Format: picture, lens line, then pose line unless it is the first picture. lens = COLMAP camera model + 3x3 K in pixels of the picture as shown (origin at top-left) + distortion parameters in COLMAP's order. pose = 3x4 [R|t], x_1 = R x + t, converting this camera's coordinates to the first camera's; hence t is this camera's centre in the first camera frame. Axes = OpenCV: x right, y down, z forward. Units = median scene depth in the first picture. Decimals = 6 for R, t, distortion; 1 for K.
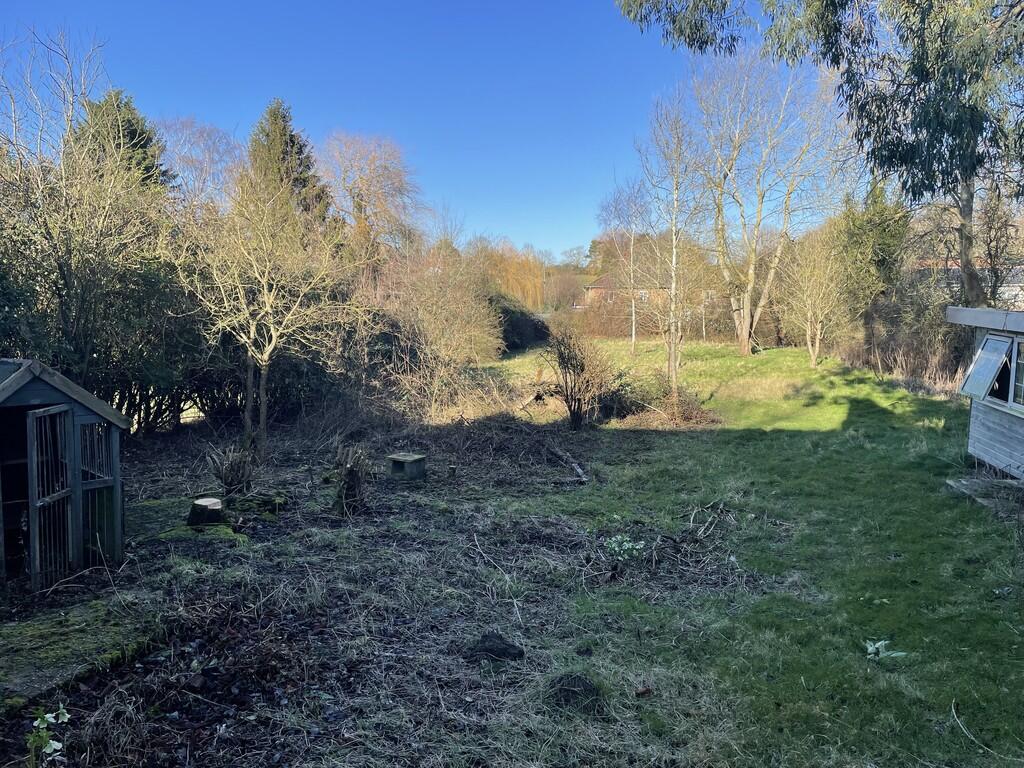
lens RADIAL K [[774.1, 0, 512.0], [0, 774.1, 384.0], [0, 0, 1]] dist [0.094314, -0.000280]
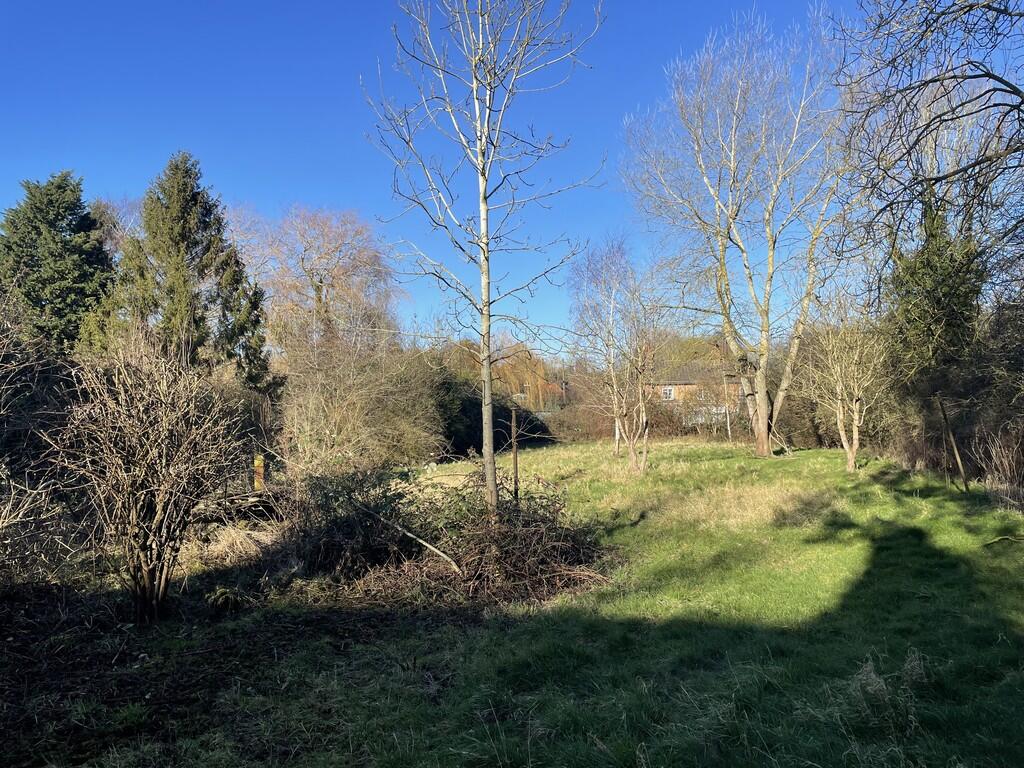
lens RADIAL K [[774.1, 0, 512.0], [0, 774.1, 384.0], [0, 0, 1]] dist [0.094314, -0.000280]
pose [[0.996978, -0.010694, -0.076944, 0.128071], [-0.000341, 0.989868, -0.141989, 0.000053], [0.077683, 0.141586, 0.986873, 0.270260]]
